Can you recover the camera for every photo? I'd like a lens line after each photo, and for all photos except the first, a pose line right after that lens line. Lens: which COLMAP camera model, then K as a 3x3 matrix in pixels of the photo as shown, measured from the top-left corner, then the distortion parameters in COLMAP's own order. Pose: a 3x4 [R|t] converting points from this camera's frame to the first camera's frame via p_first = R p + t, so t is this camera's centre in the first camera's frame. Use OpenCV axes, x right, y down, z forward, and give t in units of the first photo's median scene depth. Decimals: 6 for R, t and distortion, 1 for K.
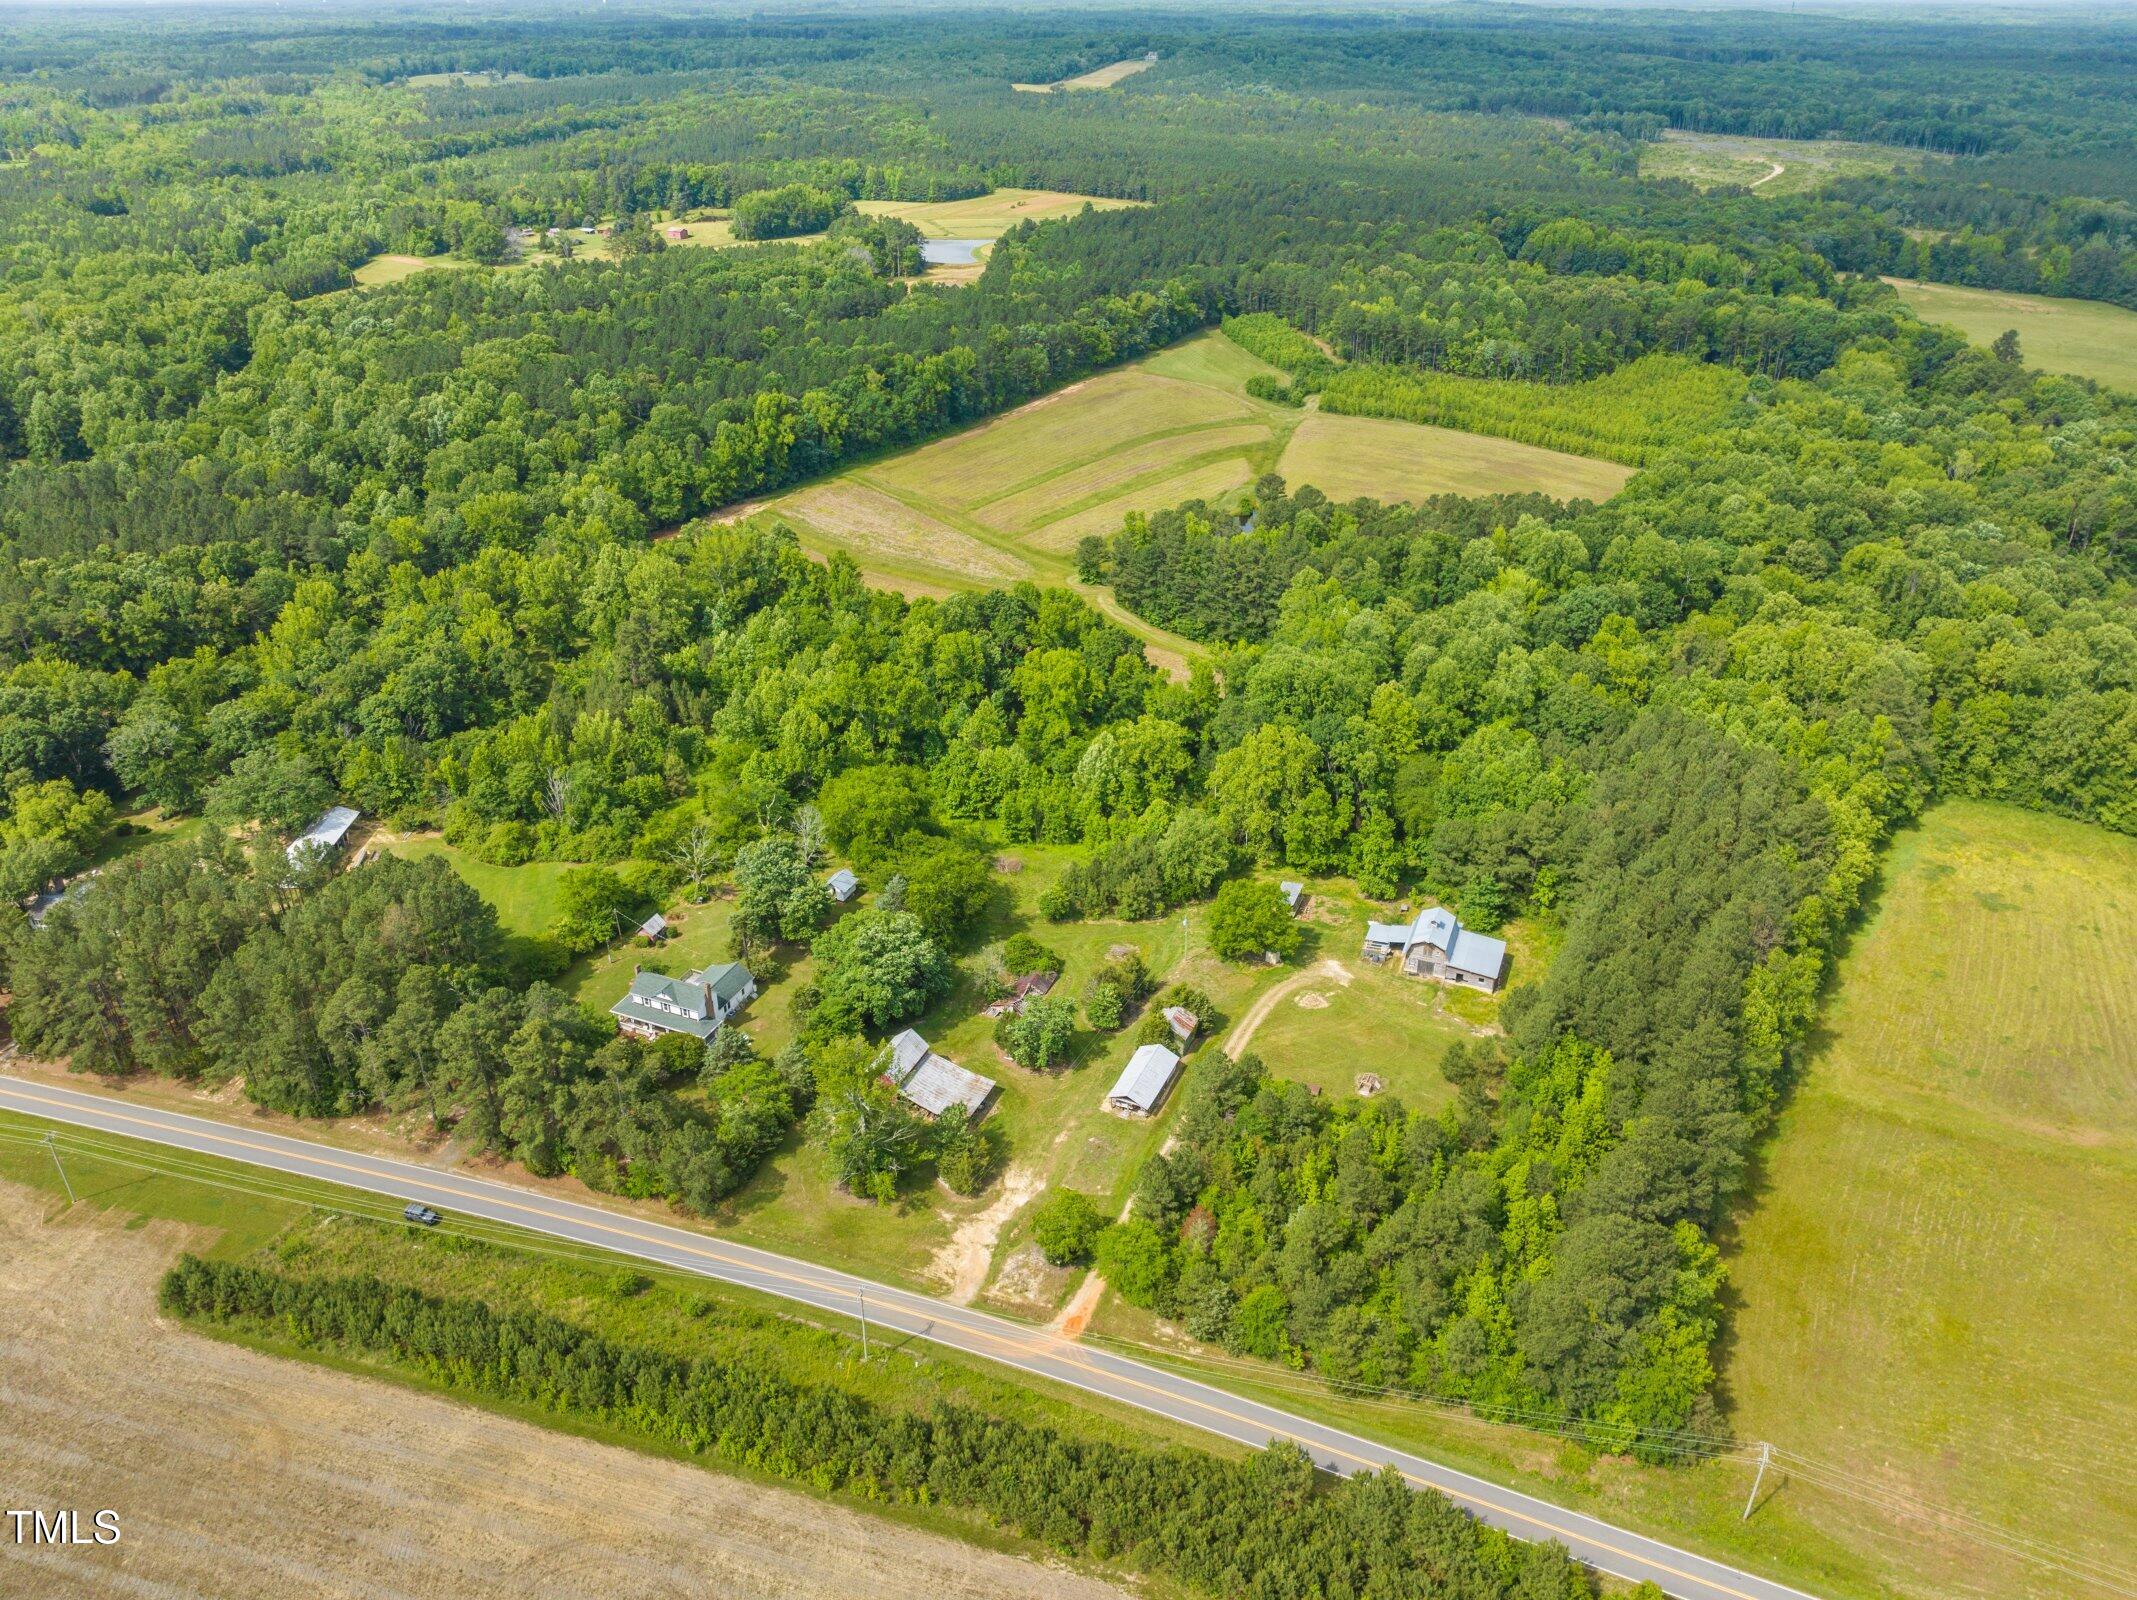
lens RADIAL K [[1518.6, 0, 1066.4], [0, 1518.6, 815.0], [0, 0, 1]] dist [-0.035790, 0.000806]
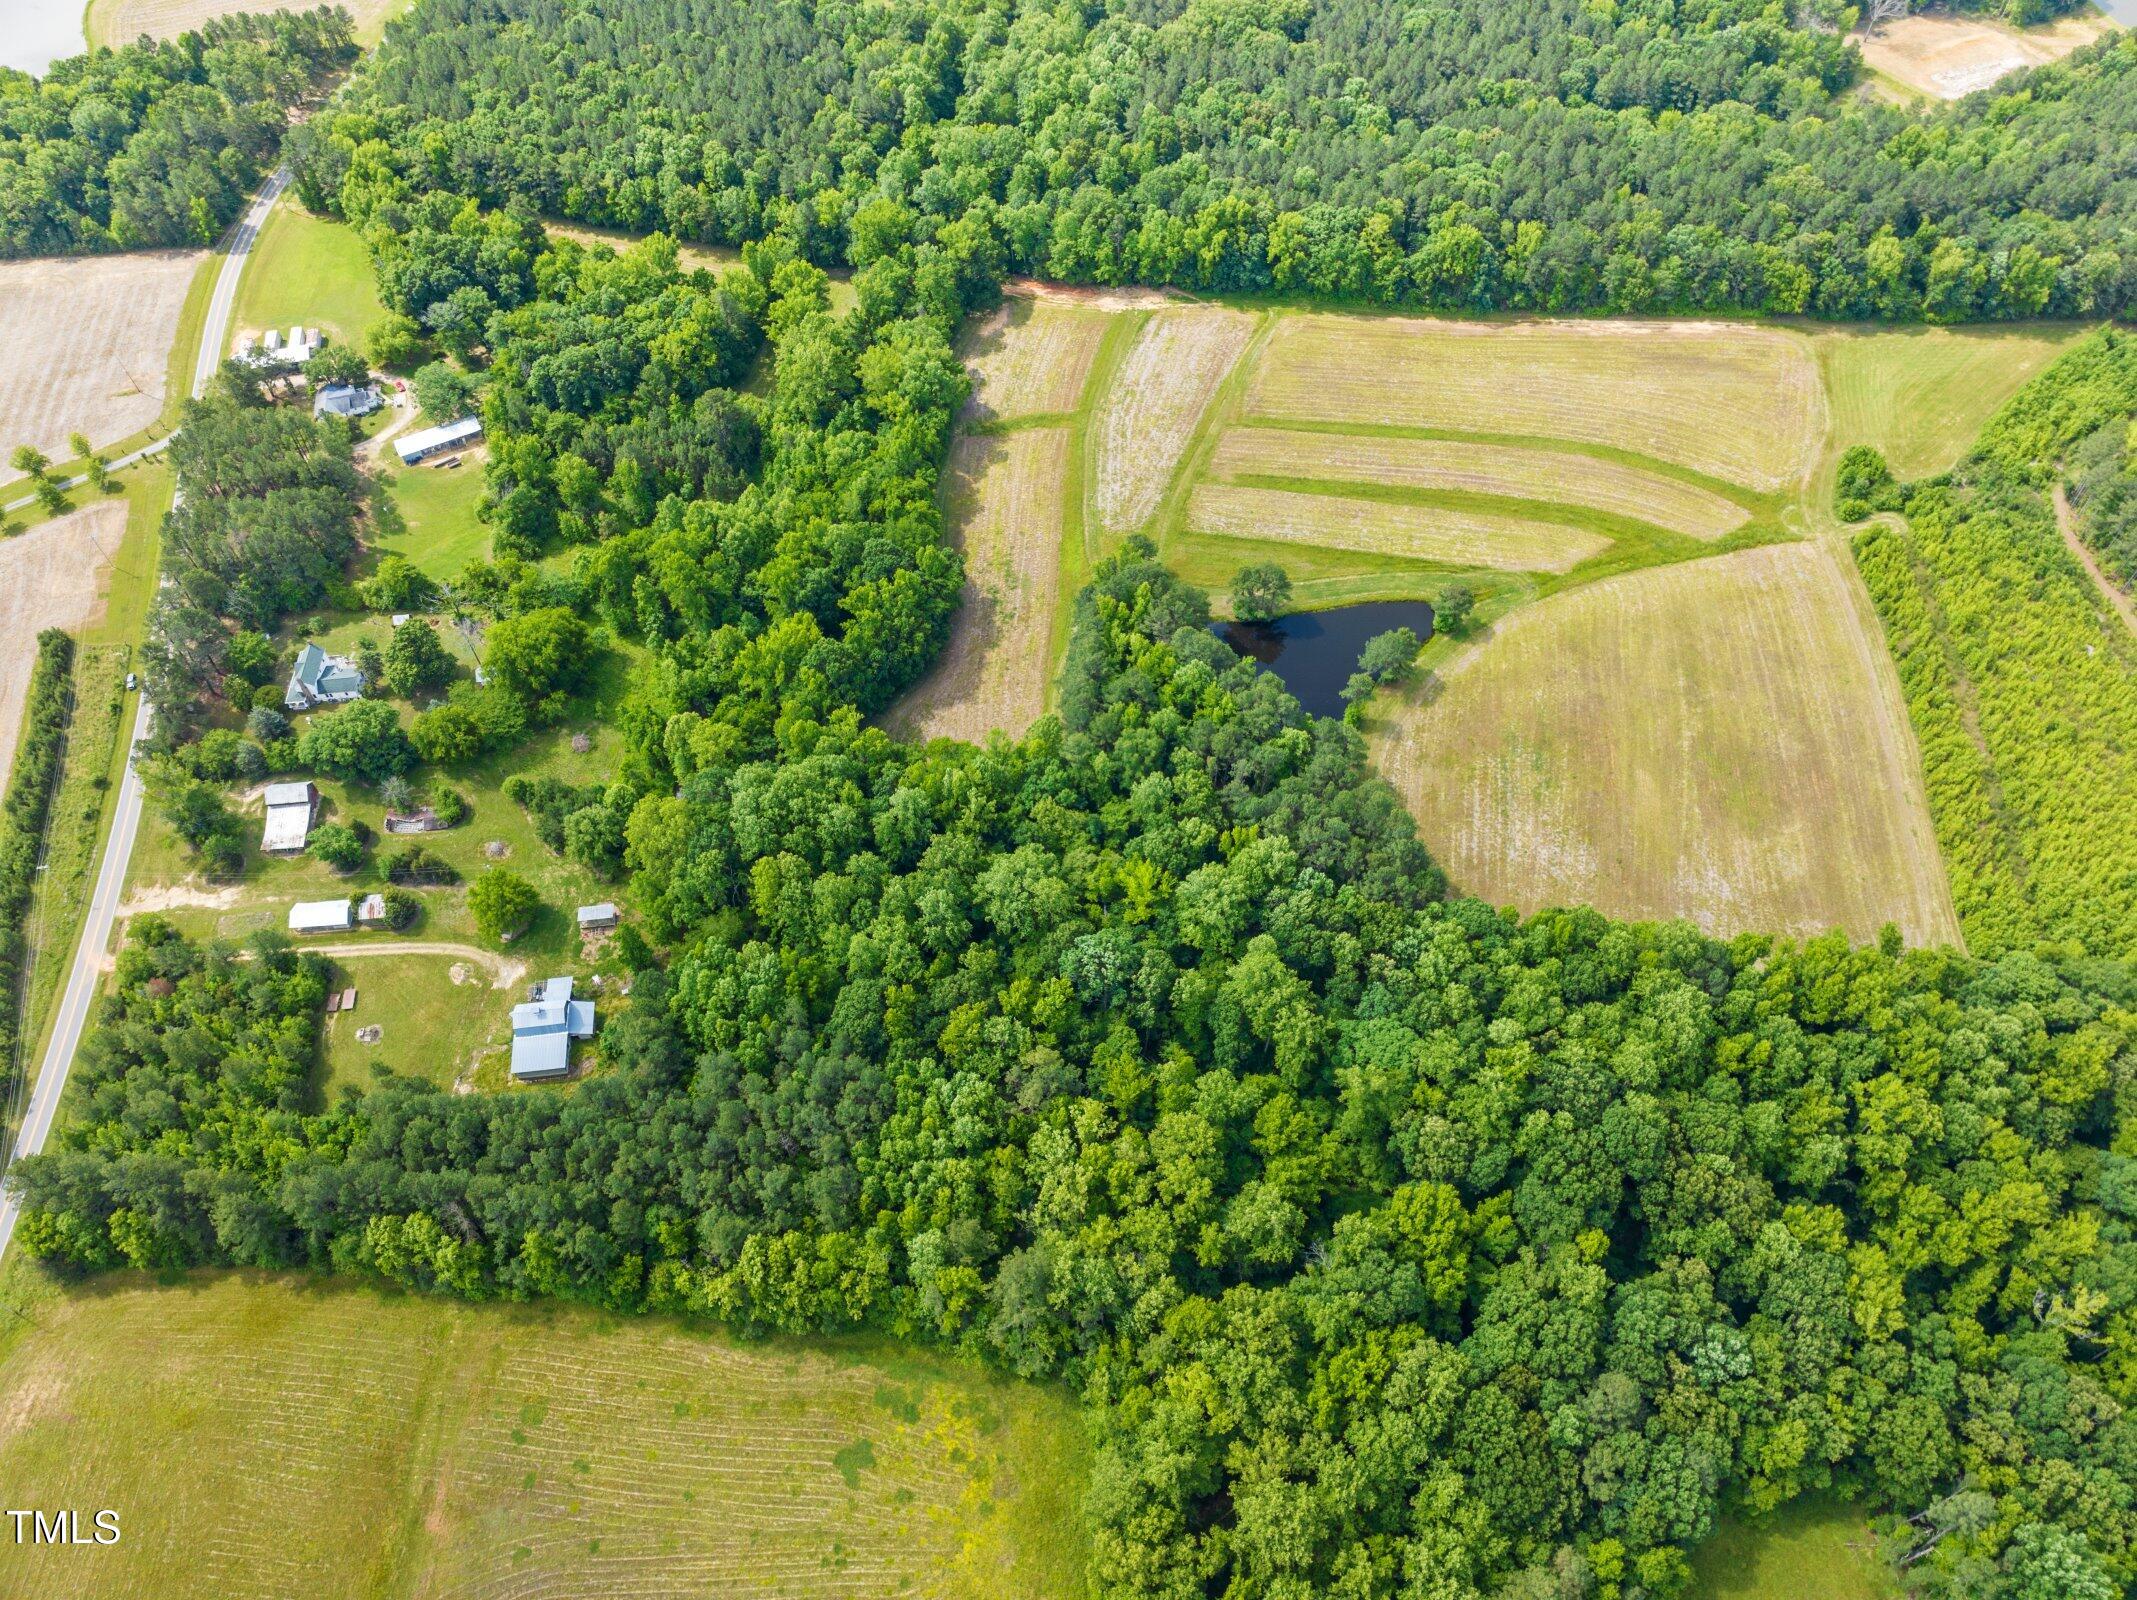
lens RADIAL K [[1518.6, 0, 1074.8], [0, 1518.6, 782.5], [0, 0, 1]] dist [-0.035790, 0.000806]
pose [[0.473067, 0.687068, -0.551493, 0.892414], [-0.406443, 0.725570, 0.555295, -0.827489], [0.781672, -0.038541, 0.622497, 0.509762]]
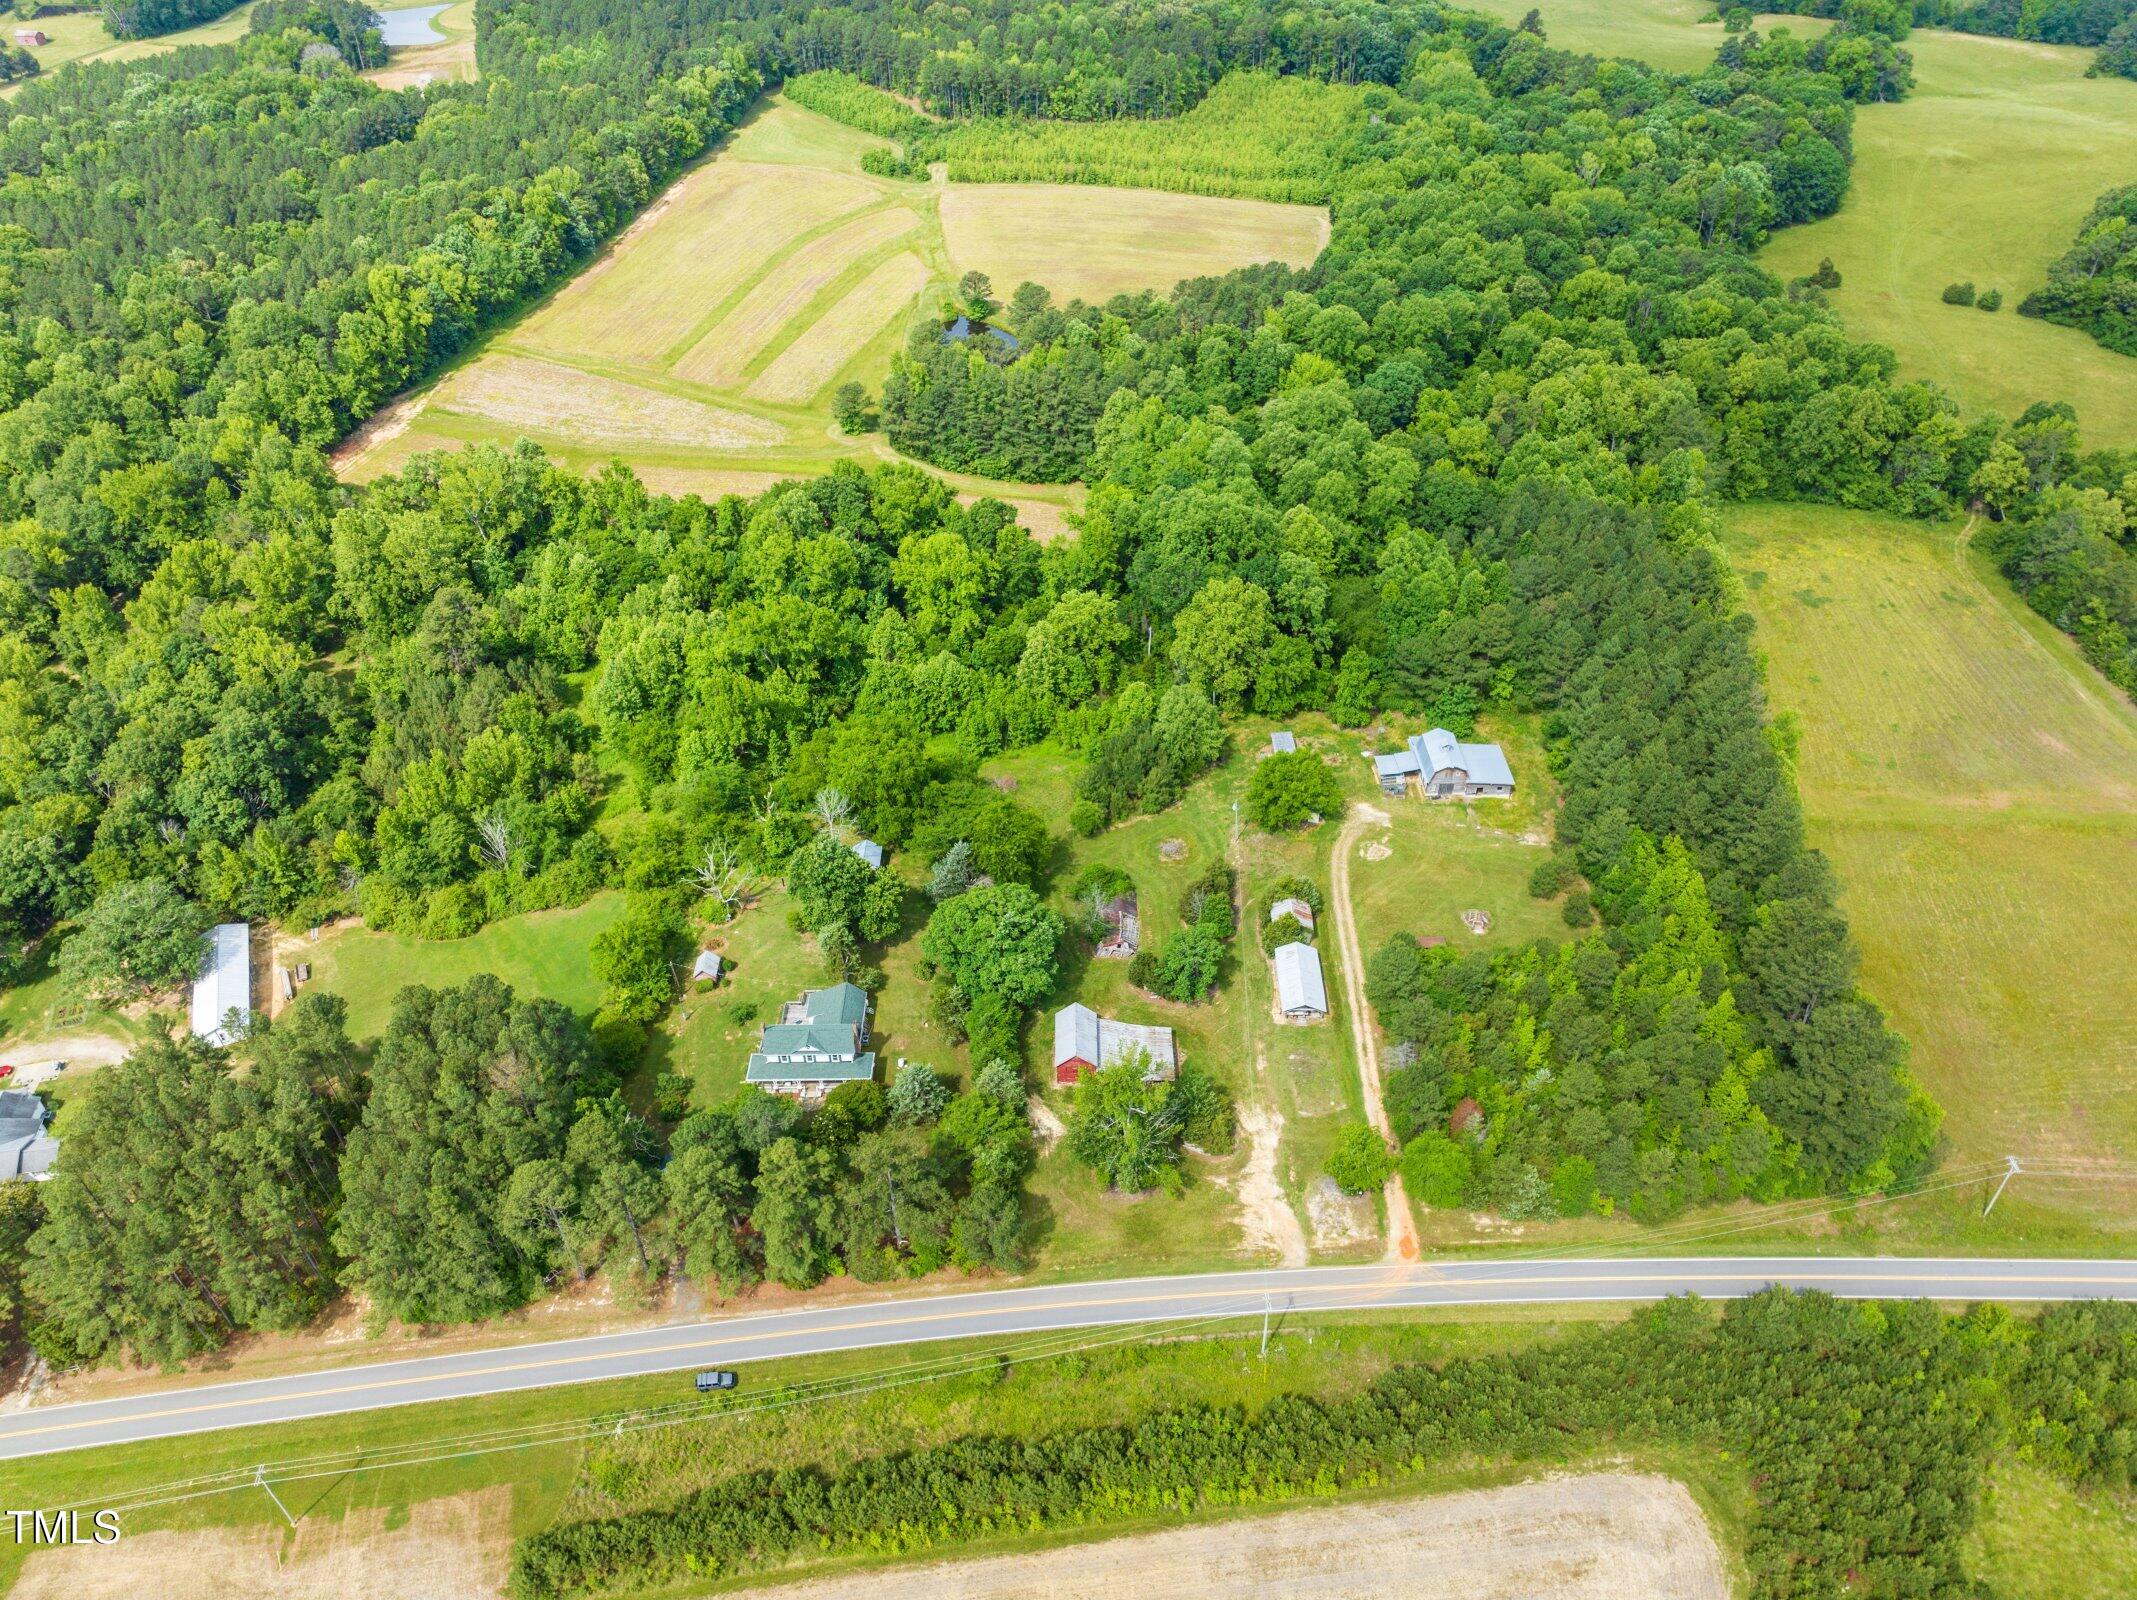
lens RADIAL K [[1518.6, 0, 1067.4], [0, 1518.6, 796.5], [0, 0, 1]] dist [-0.035790, 0.000806]
pose [[0.918277, -0.259780, 0.298801, -0.283943], [0.205513, 0.957768, 0.201107, -0.141871], [-0.338425, -0.123264, 0.932885, 0.089432]]
